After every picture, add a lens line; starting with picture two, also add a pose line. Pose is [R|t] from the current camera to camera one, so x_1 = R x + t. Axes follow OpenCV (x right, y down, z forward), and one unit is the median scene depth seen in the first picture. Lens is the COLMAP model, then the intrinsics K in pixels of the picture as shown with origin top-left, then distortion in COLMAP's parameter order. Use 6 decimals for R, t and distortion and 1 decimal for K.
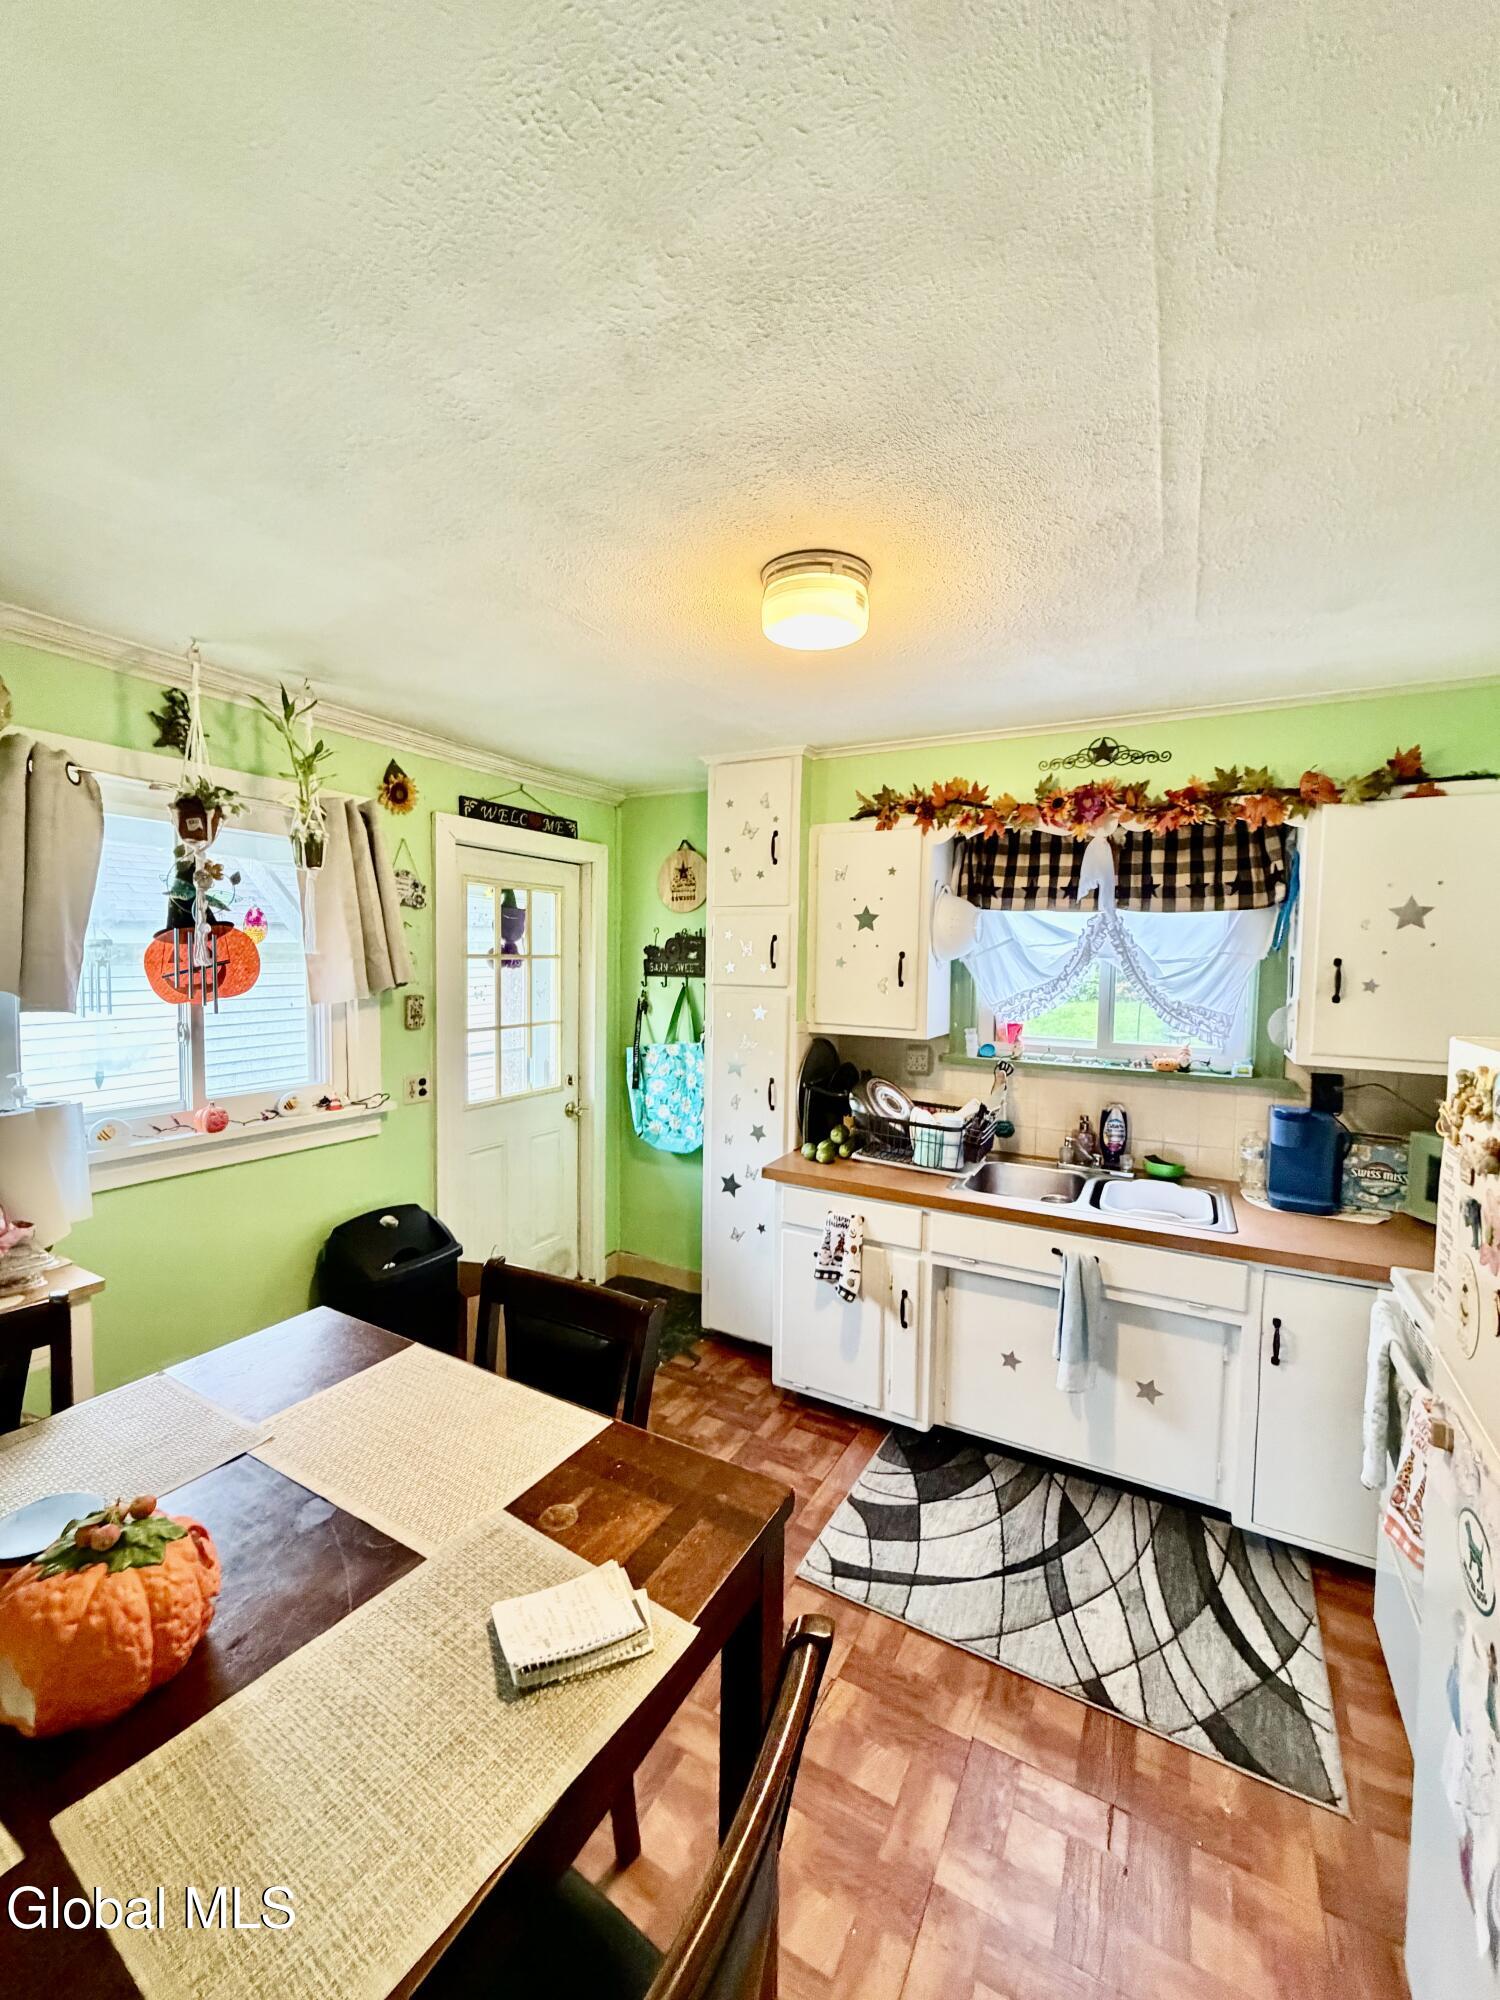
lens RADIAL K [[797.7, 0, 744.5], [0, 797.7, 999.0], [0, 0, 1]] dist [-0.001658, -0.000169]
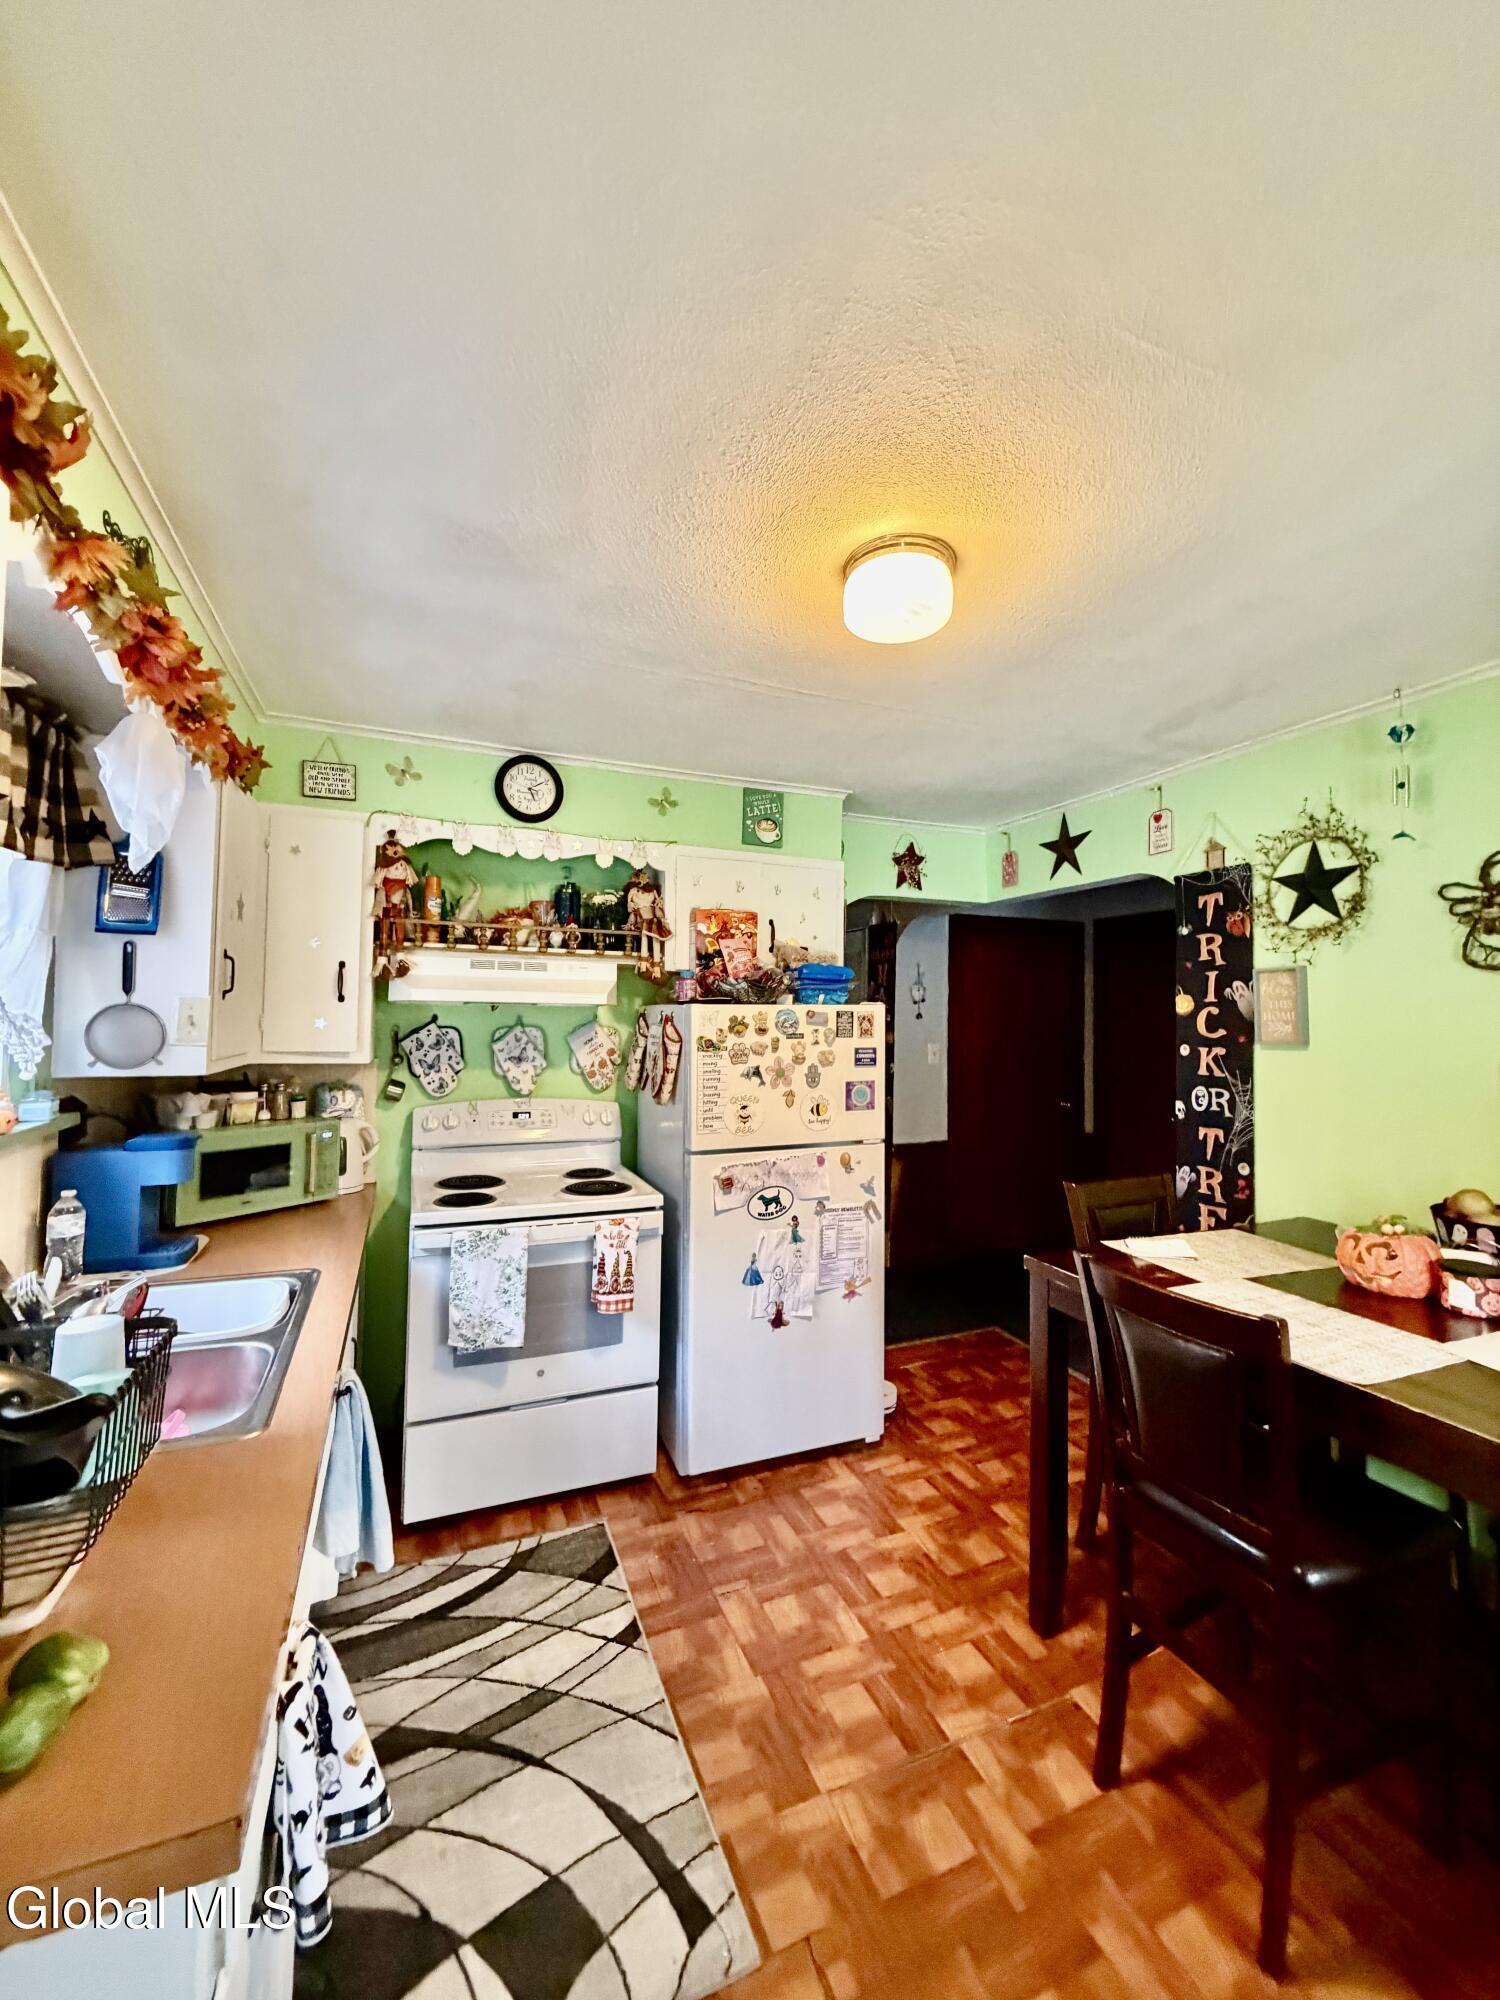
lens RADIAL K [[797.7, 0, 747.9], [0, 797.7, 996.7], [0, 0, 1]] dist [-0.001658, -0.000169]
pose [[-0.789915, -0.005562, 0.613192, -0.320748], [0.007326, 0.999802, 0.018506, -0.010383], [-0.613173, 0.019110, -0.789717, 1.630743]]
